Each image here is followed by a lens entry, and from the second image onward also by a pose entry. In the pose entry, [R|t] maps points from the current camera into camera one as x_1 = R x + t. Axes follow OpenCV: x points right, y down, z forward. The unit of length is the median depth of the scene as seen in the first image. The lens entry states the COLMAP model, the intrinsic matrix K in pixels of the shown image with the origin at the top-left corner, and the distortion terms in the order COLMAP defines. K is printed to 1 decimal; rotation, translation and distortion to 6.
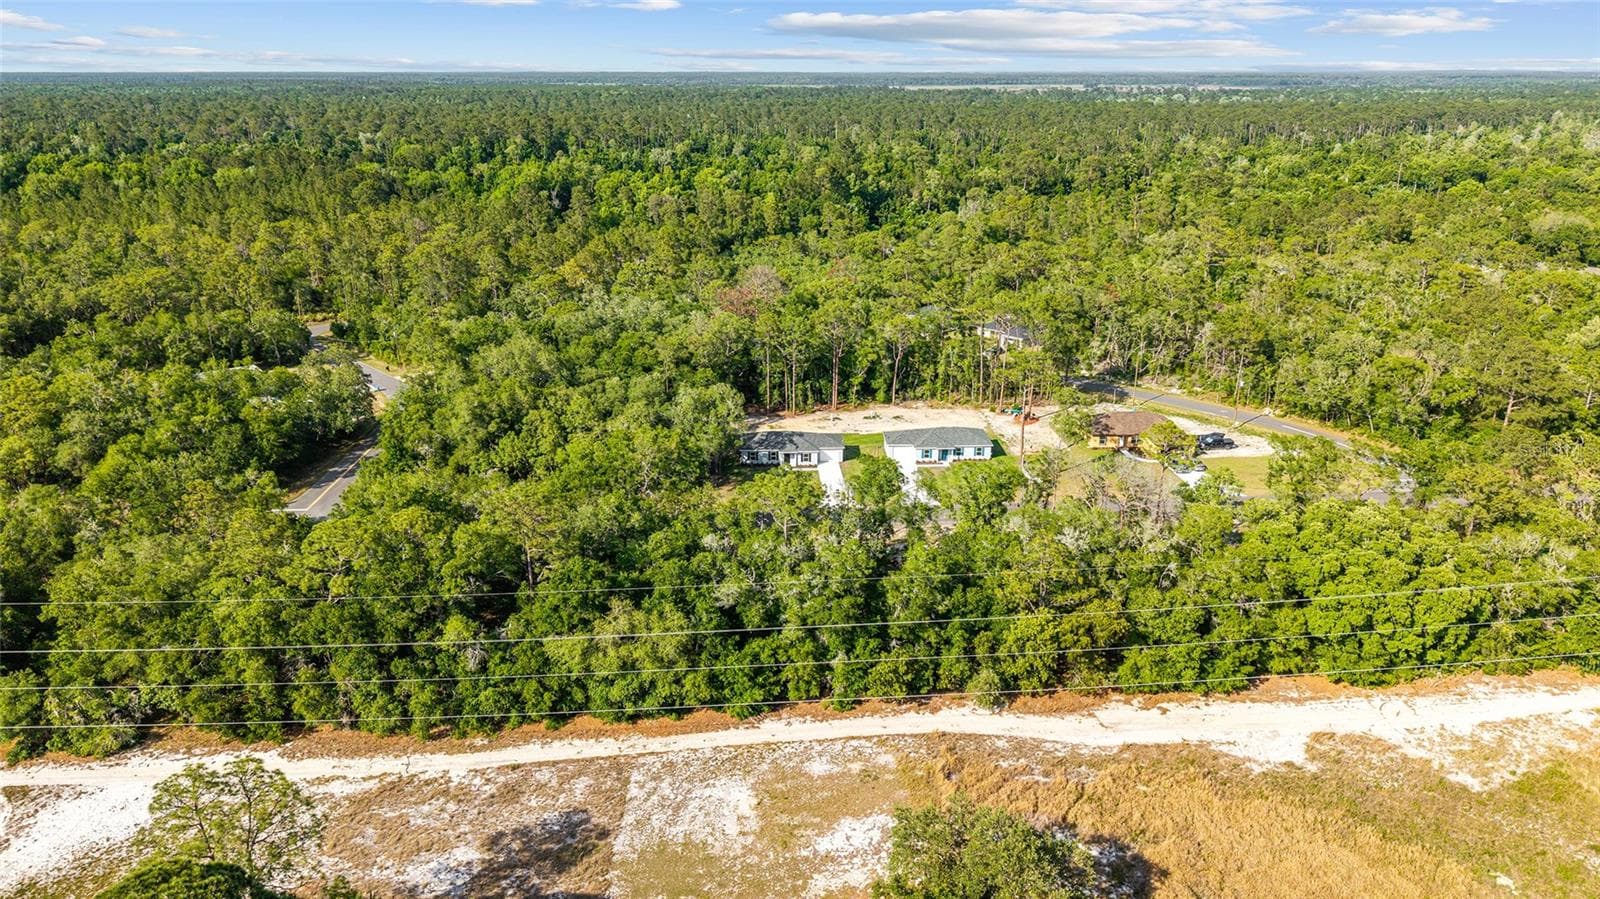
lens RADIAL K [[1062.7, 0, 791.2], [0, 1062.7, 460.2], [0, 0, 1]] dist [0.042467, -0.060593]
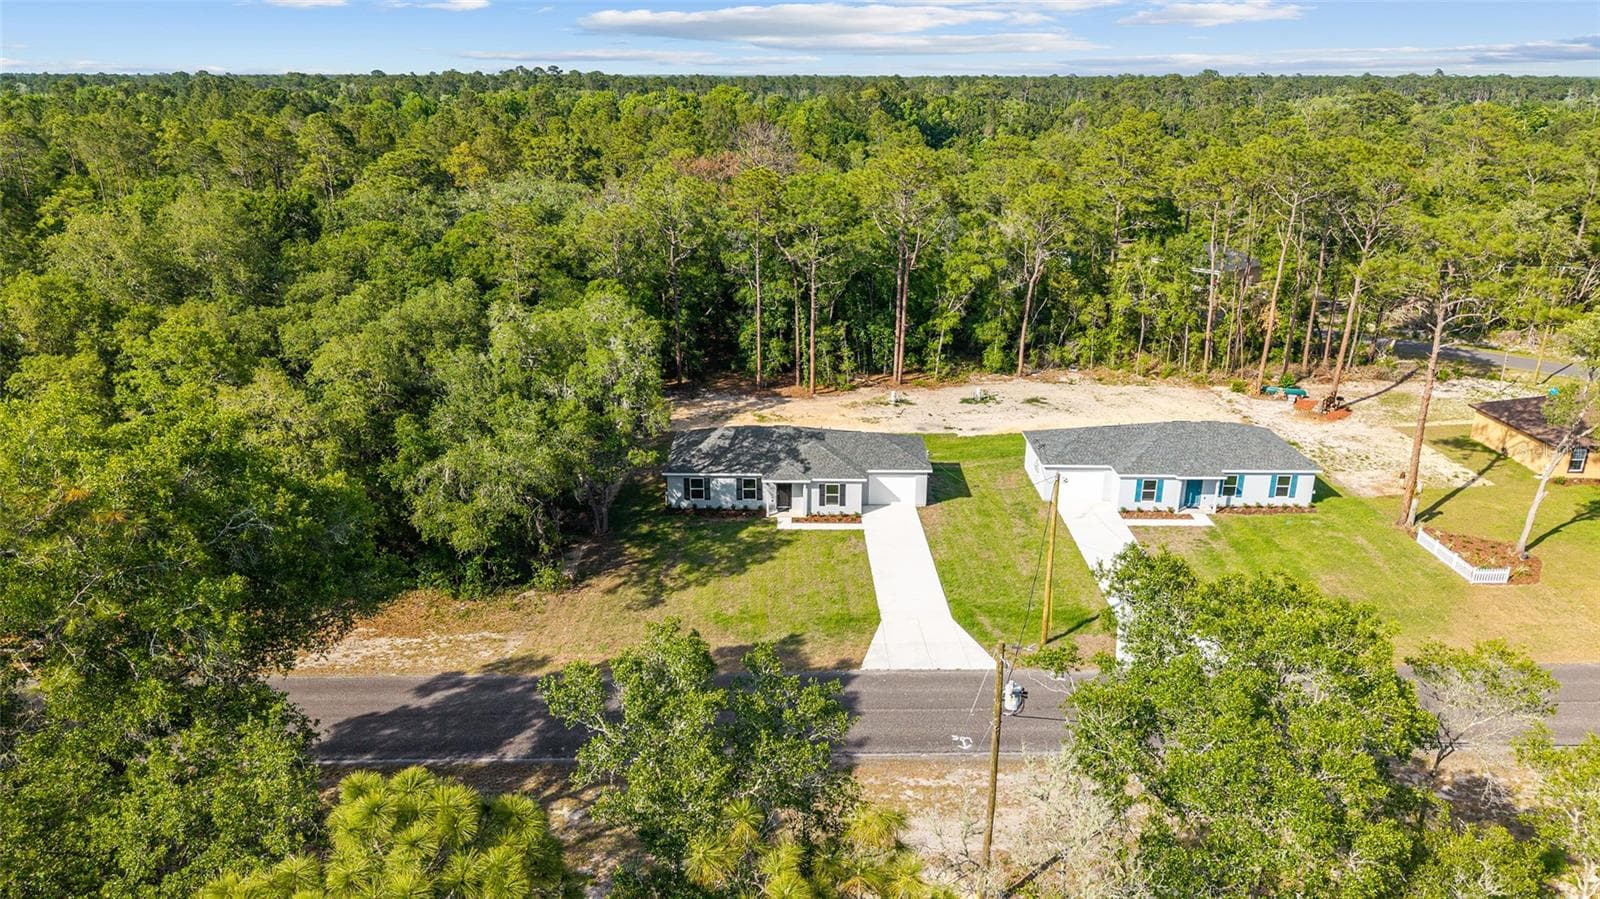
lens RADIAL K [[1062.7, 0, 791.2], [0, 1062.7, 460.2], [0, 0, 1]] dist [0.042467, -0.060593]
pose [[0.999243, 0.014598, -0.036071, 0.012647], [-0.014613, 0.999893, -0.000136, -0.014937], [0.036065, 0.000663, 0.999349, 0.611095]]
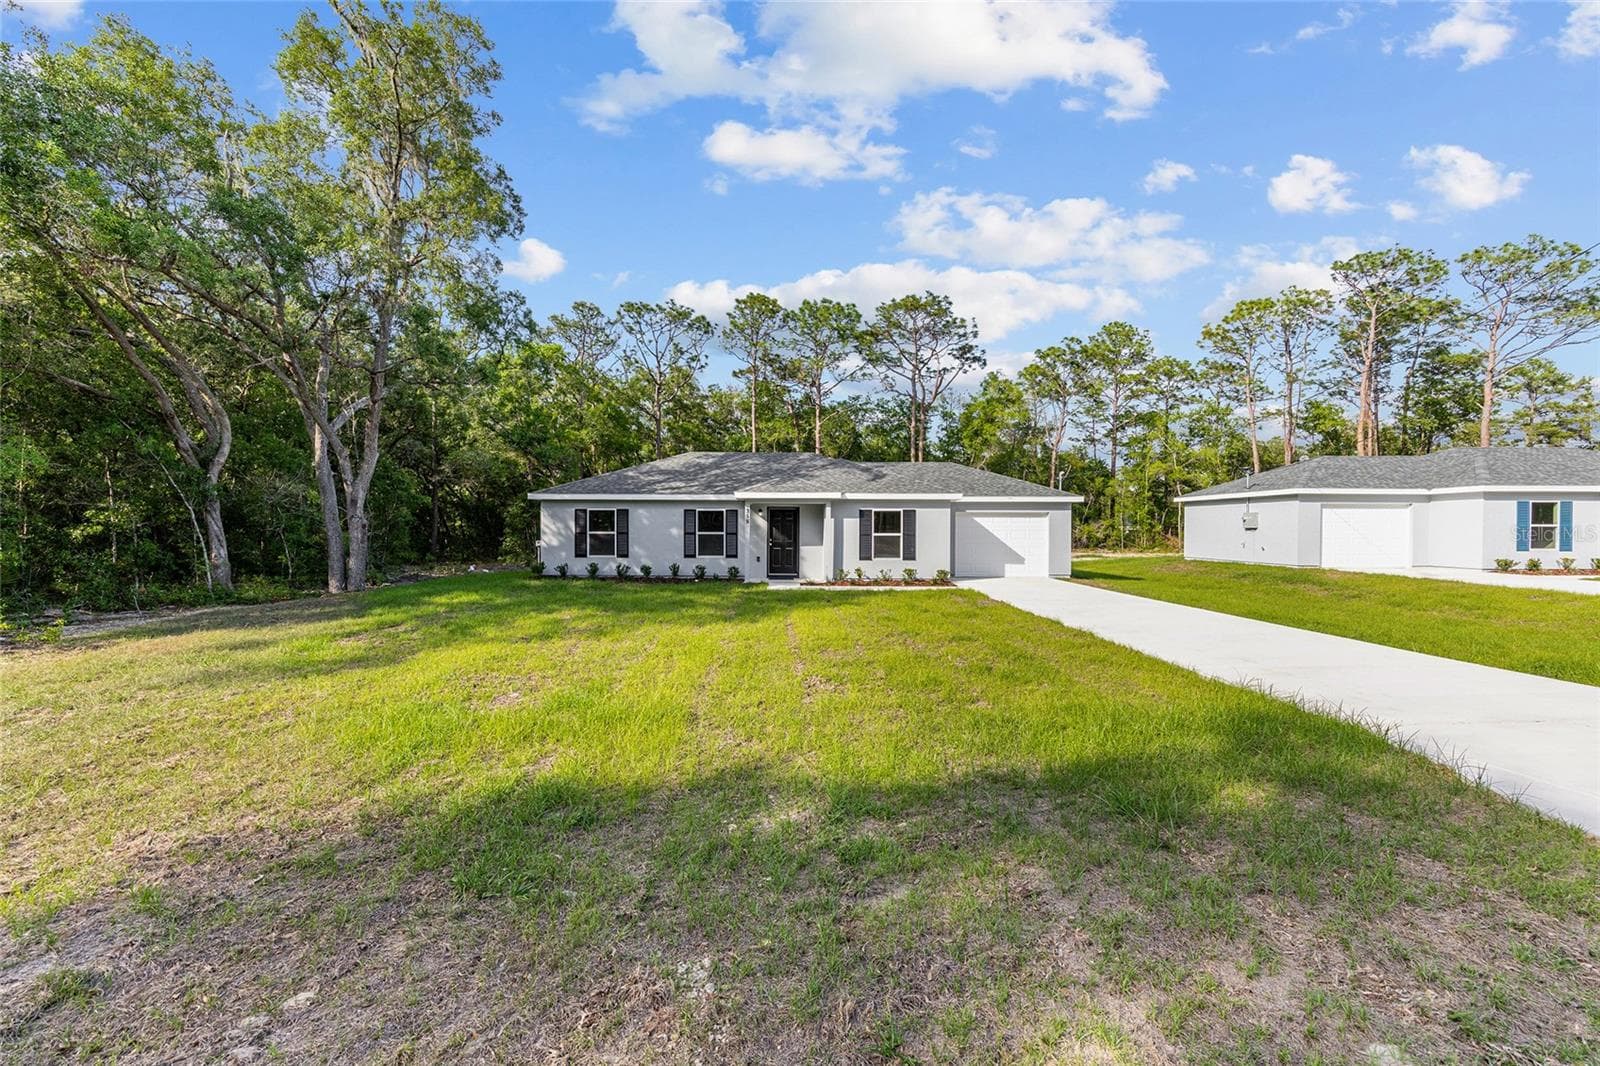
lens RADIAL K [[650.7, 0, 796.9], [0, 650.7, 533.9], [0, 0, 1]] dist [0.002762, 0.000336]
pose [[0.999688, -0.000619, -0.024986, 0.001423], [-0.007687, 0.943621, -0.330940, 0.033594], [0.023783, 0.331028, 0.943321, 0.891282]]
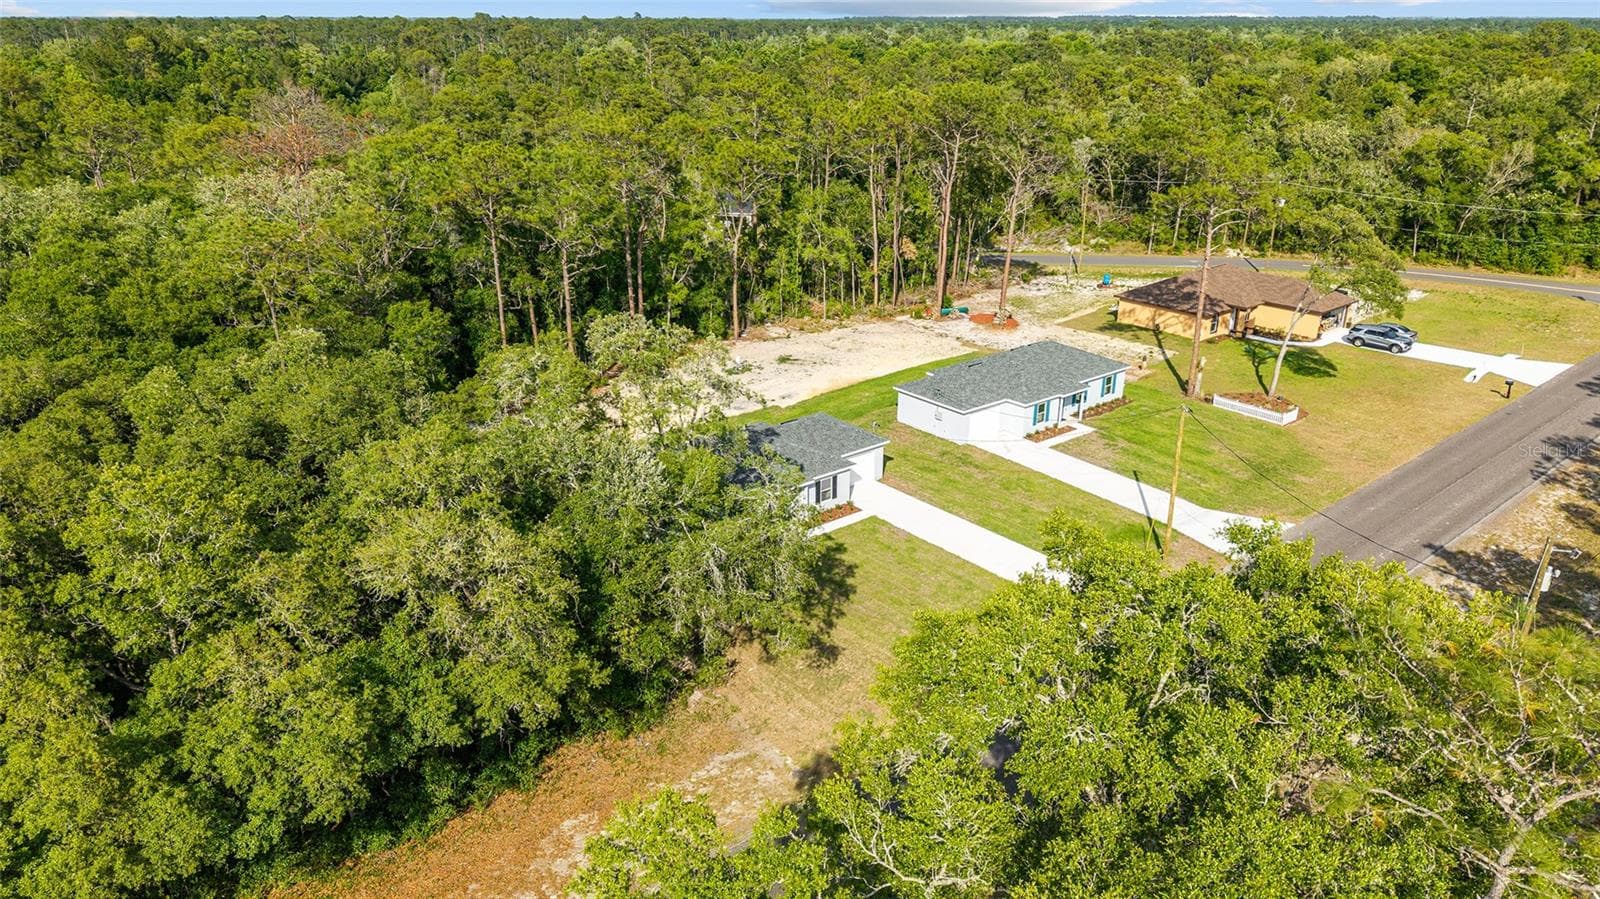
lens RADIAL K [[1062.7, 0, 791.2], [0, 1062.7, 460.2], [0, 0, 1]] dist [0.042467, -0.060593]
pose [[0.800189, -0.225824, 0.555609, -0.191693], [0.202960, 0.973707, 0.103454, -0.051646], [-0.564362, 0.029984, 0.824983, 0.707100]]
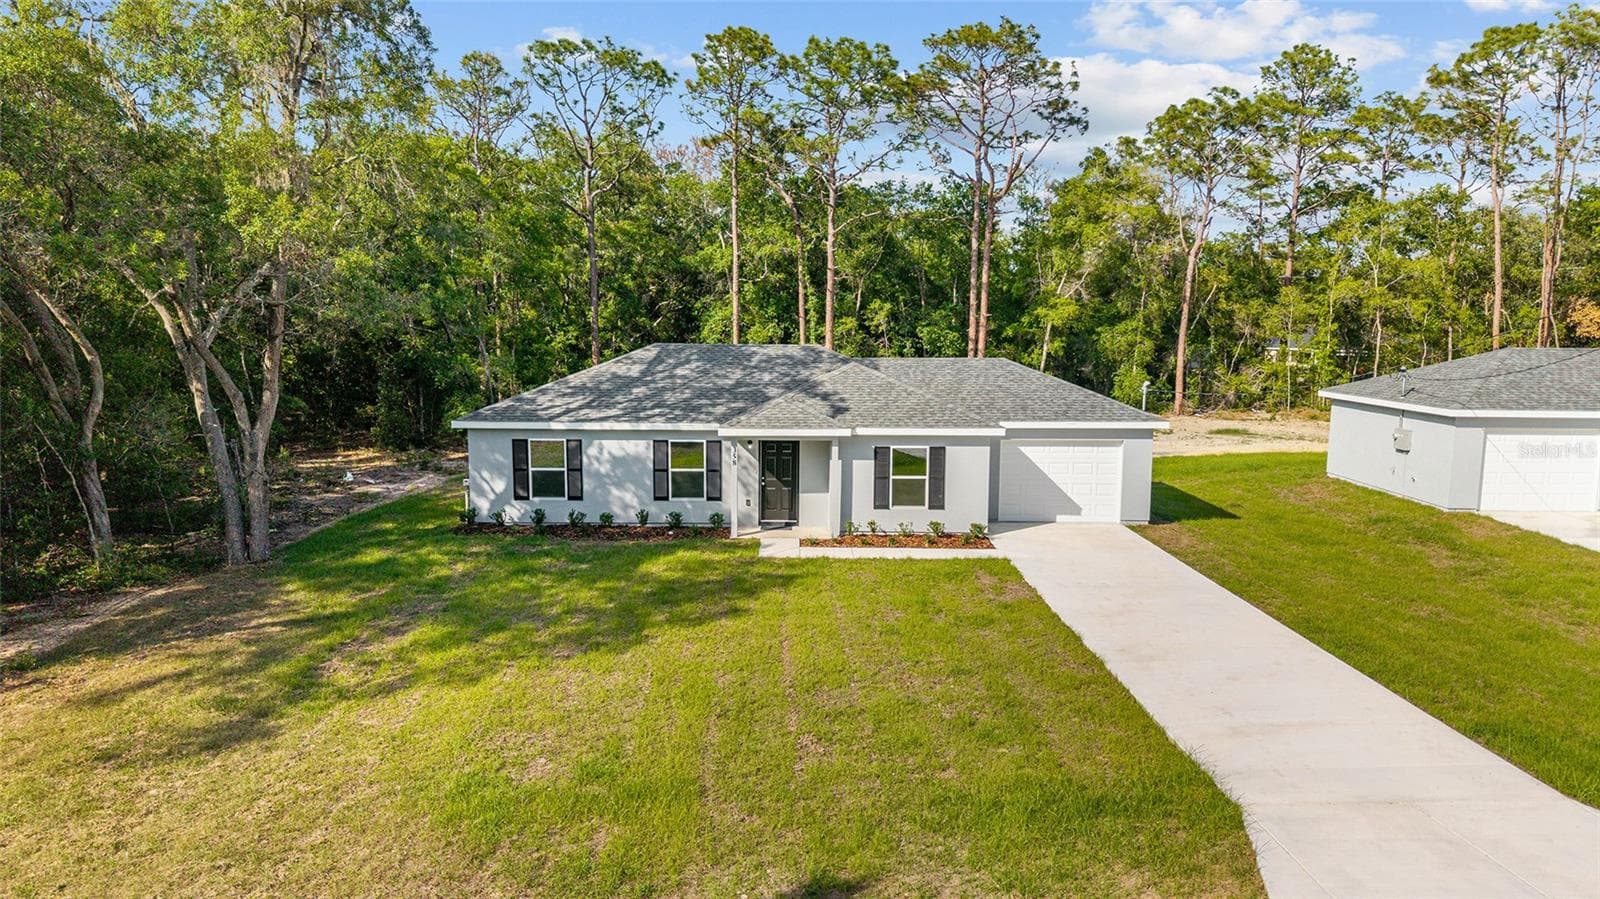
lens RADIAL K [[1062.7, 0, 791.2], [0, 1062.7, 460.2], [0, 0, 1]] dist [0.042467, -0.060593]
pose [[0.999417, 0.005608, -0.033682, 0.002894], [-0.012527, 0.977857, -0.208899, 0.024840], [0.031765, 0.209199, 0.977357, 0.855557]]
